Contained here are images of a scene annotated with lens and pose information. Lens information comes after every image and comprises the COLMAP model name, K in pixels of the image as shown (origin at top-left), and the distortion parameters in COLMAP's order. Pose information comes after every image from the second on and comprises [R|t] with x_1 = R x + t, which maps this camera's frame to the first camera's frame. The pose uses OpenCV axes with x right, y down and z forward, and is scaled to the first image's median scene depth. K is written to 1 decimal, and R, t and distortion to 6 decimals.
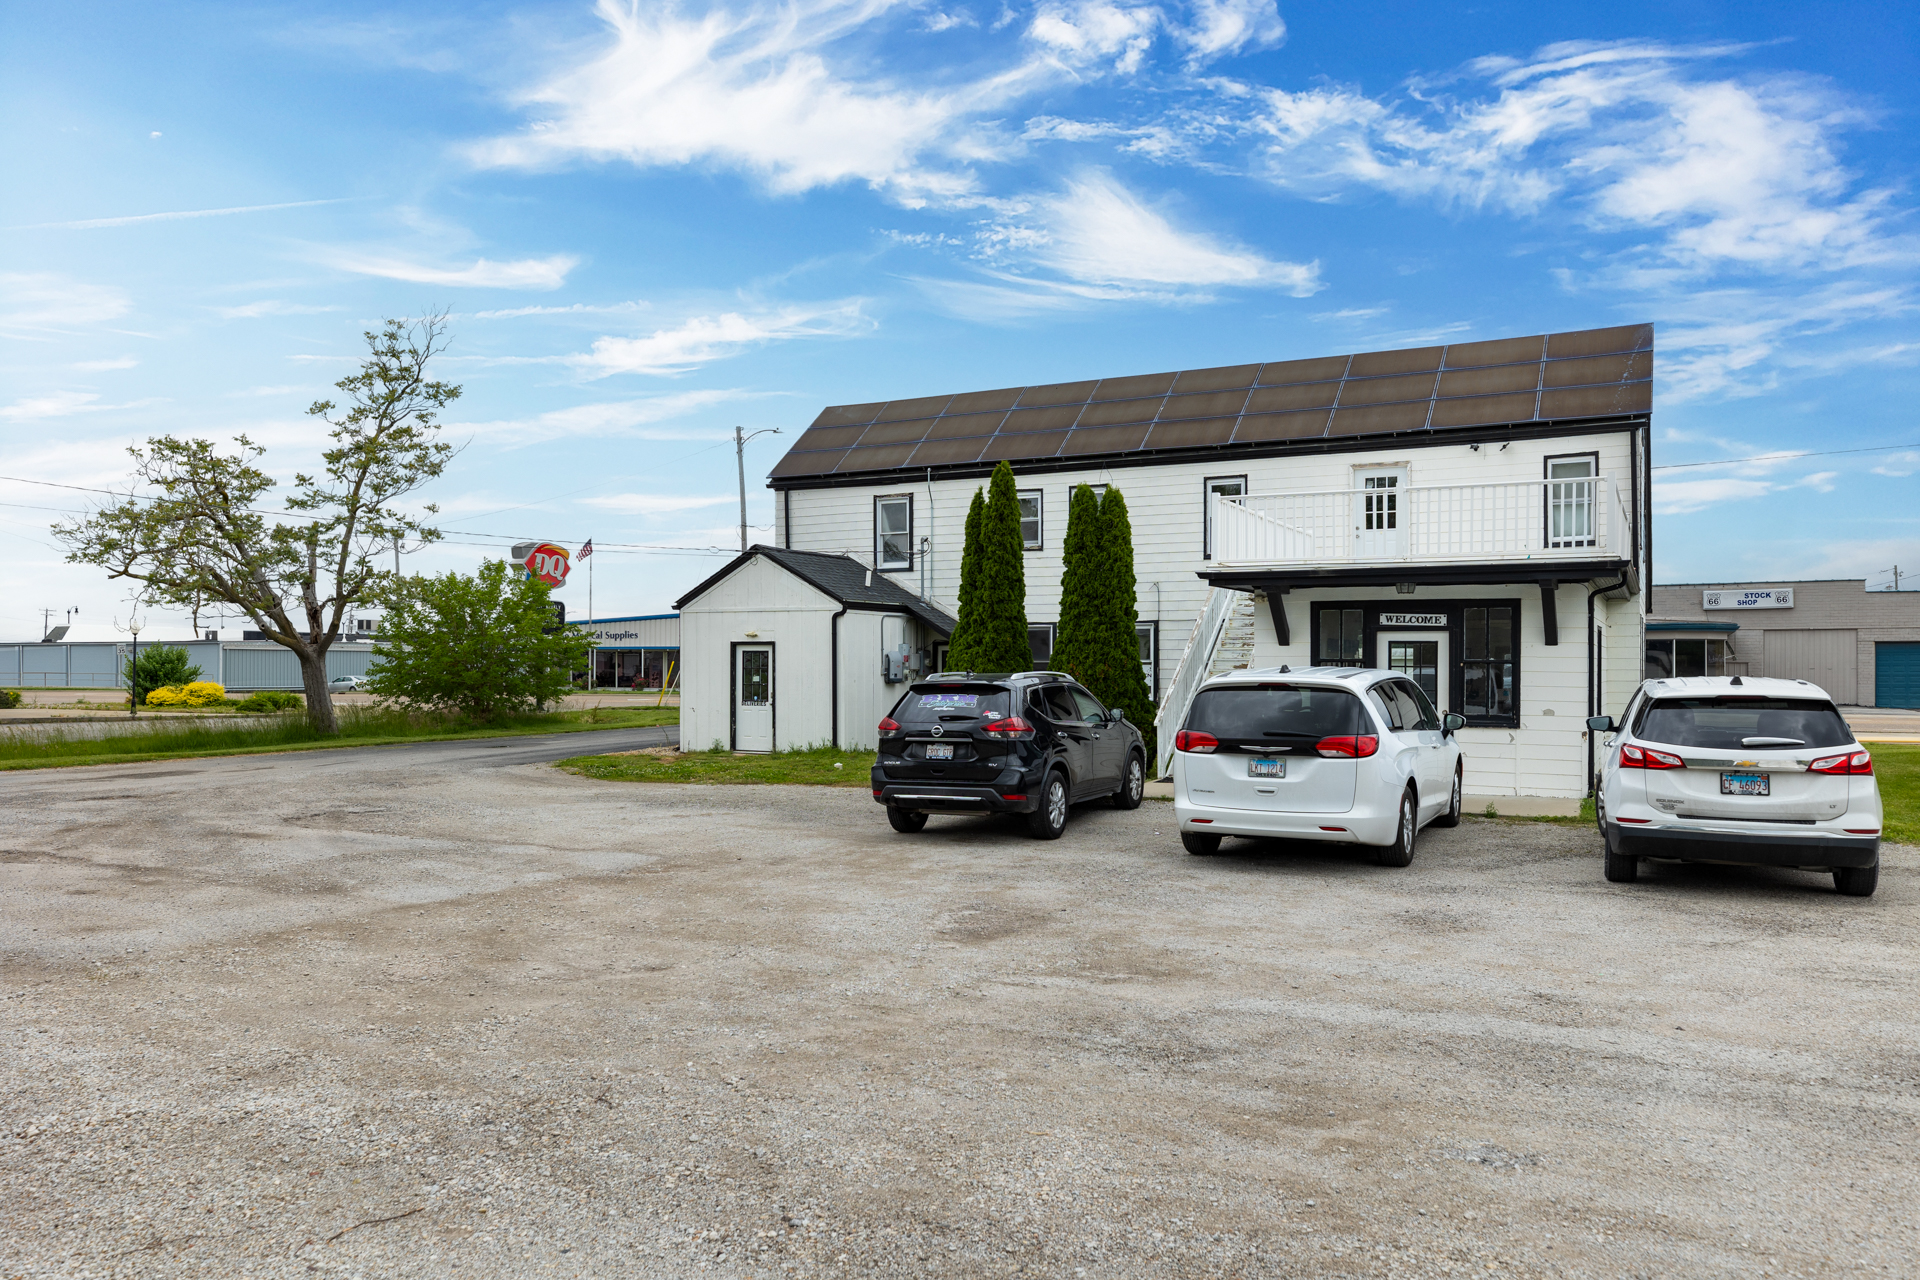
lens RADIAL K [[1355.8, 0, 960.0], [0, 1355.8, 640.0], [0, 0, 1]] dist [-0.001141, 0.000080]
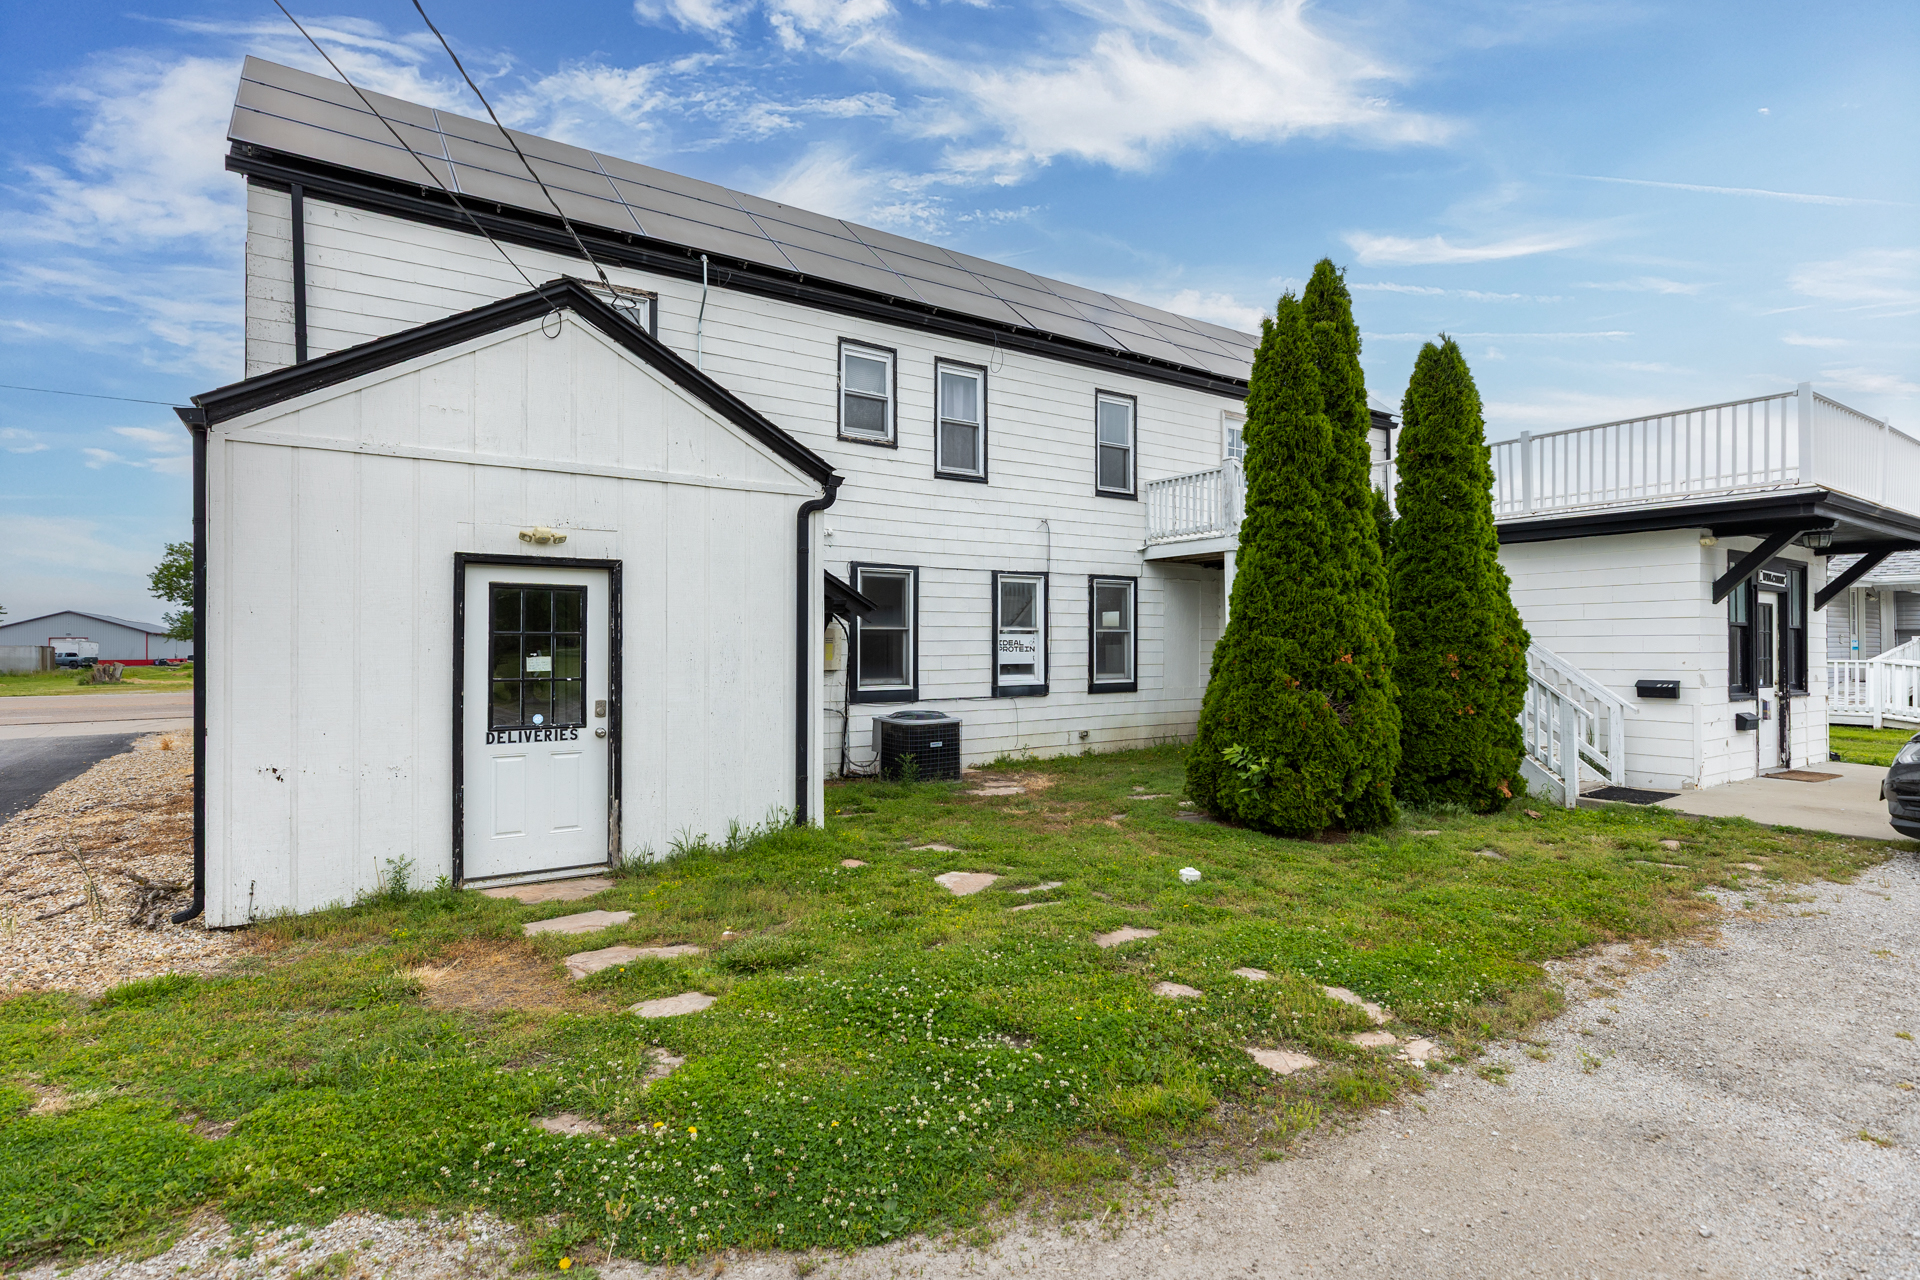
lens RADIAL K [[931.0, 0, 960.0], [0, 931.0, 640.0], [0, 0, 1]] dist [-0.001348, 0.000044]
pose [[0.498376, 0.002868, 0.866956, -0.307240], [-0.014069, 0.999890, 0.004780, 0.019858], [-0.866847, -0.014580, 0.498361, 0.794960]]
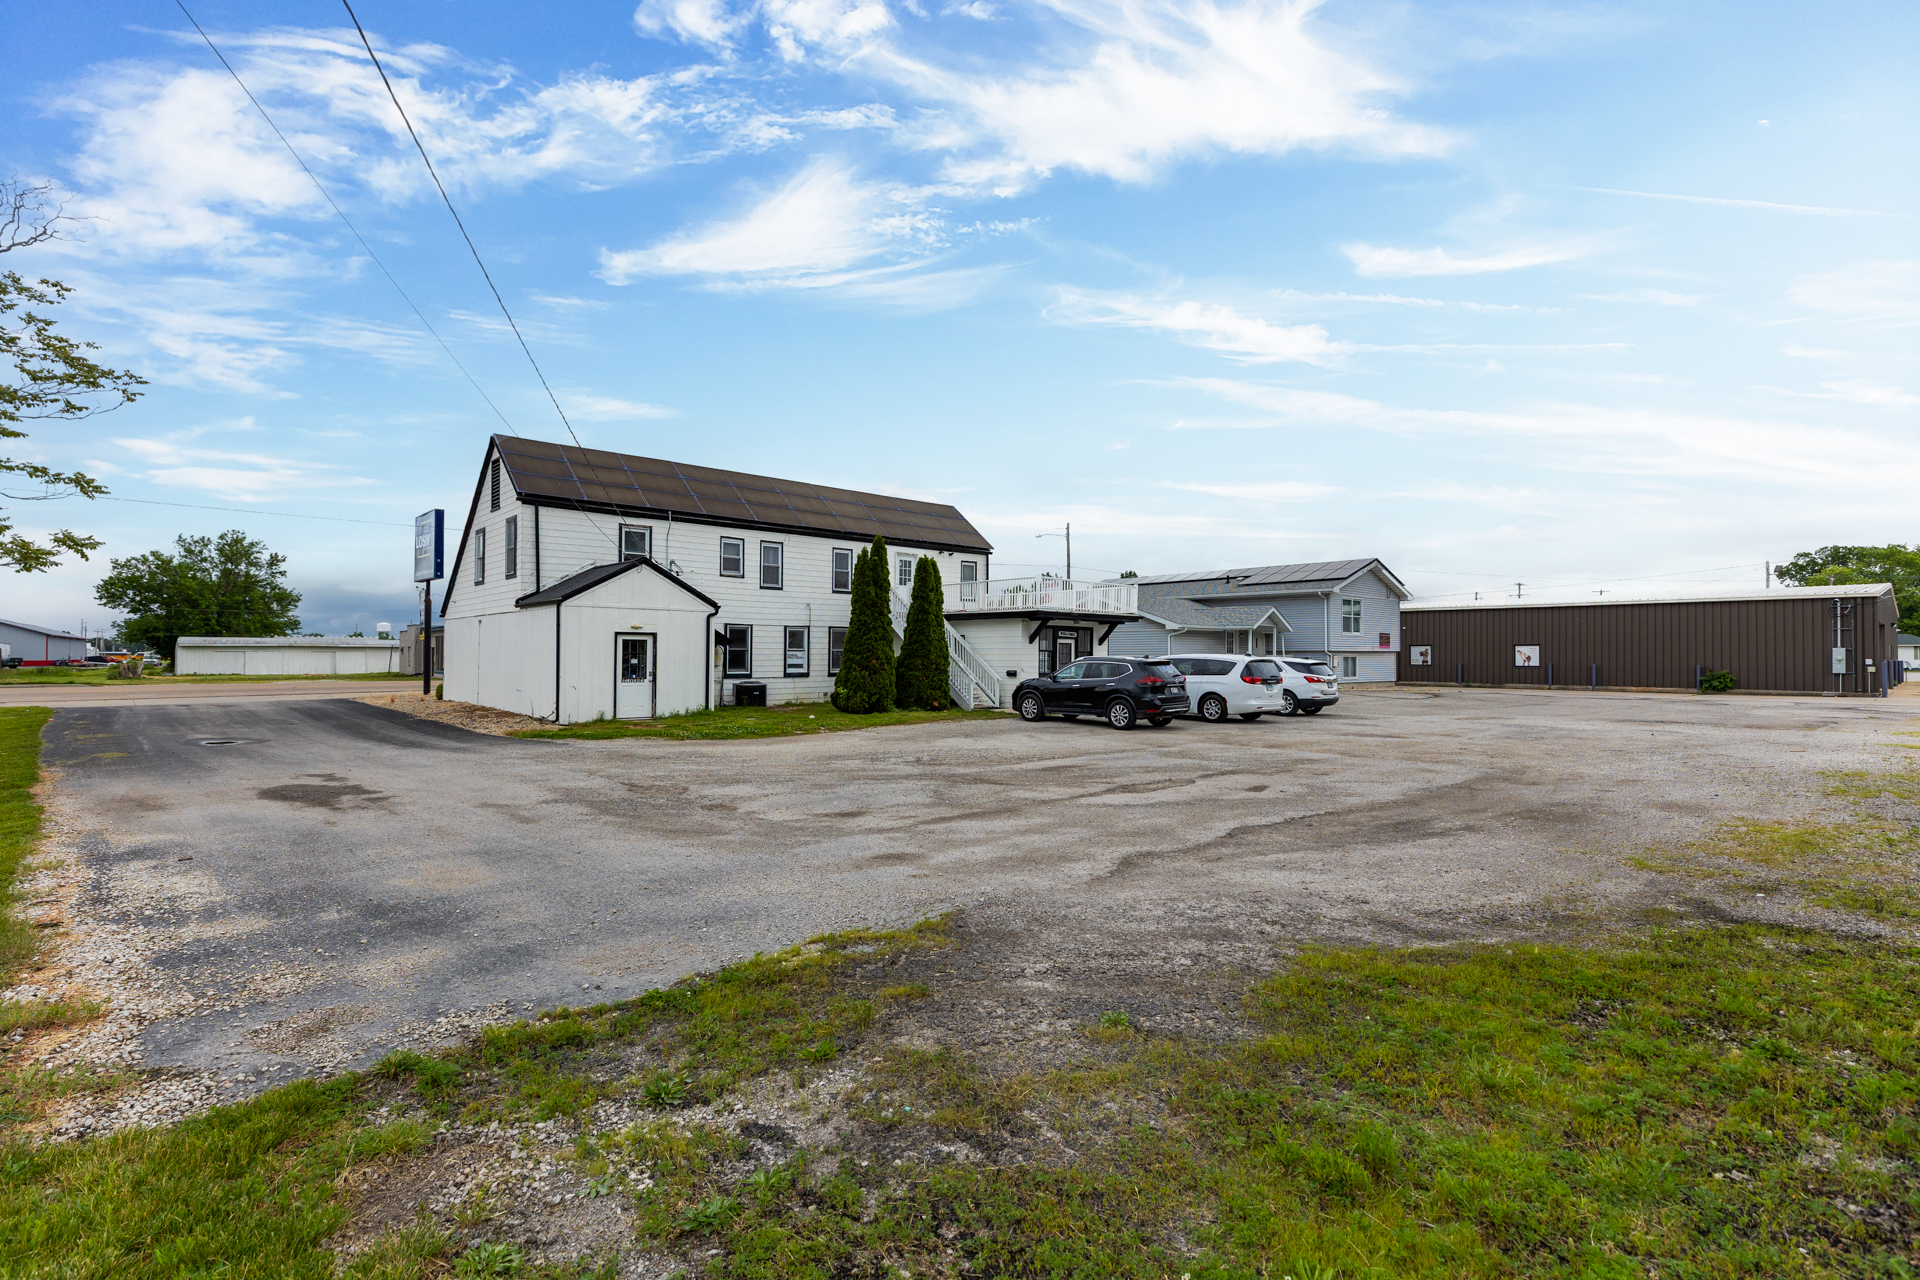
lens RADIAL K [[866.8, 0, 960.0], [0, 866.8, 640.0], [0, 0, 1]] dist [-0.000542, 0.000179]
pose [[0.377135, 0.015514, 0.926029, -0.799713], [-0.023240, 0.999703, -0.007283, 0.007397], [-0.925867, -0.018774, 0.377383, 0.412102]]
